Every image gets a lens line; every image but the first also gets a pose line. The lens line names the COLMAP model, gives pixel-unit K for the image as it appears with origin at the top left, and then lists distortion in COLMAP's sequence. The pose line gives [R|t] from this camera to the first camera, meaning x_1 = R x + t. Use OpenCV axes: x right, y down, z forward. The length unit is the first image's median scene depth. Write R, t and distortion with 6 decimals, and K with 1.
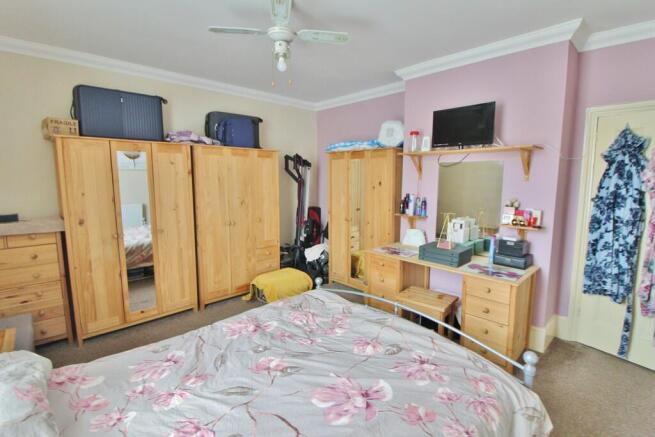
lens RADIAL K [[306.4, 0, 333.4], [0, 306.4, 211.9], [0, 0, 1]] dist [-0.004557, -0.001159]
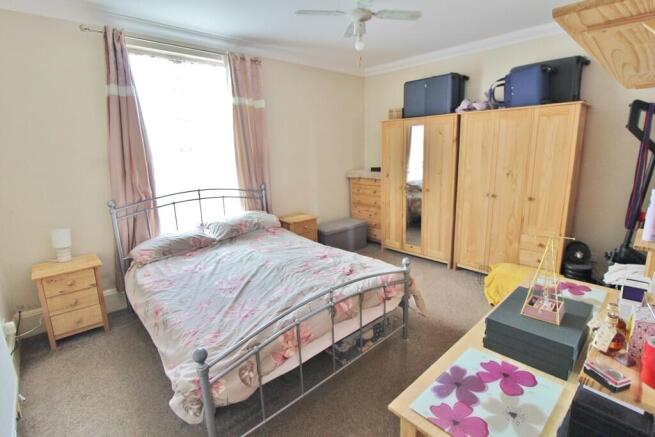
lens RADIAL K [[306.4, 0, 333.4], [0, 306.4, 211.9], [0, 0, 1]] dist [-0.004557, -0.001159]
pose [[0.002618, 0.207044, -0.978328, 0.609209], [-0.088994, 0.974498, 0.205995, -0.065598], [0.996029, 0.086526, 0.020977, 0.562112]]
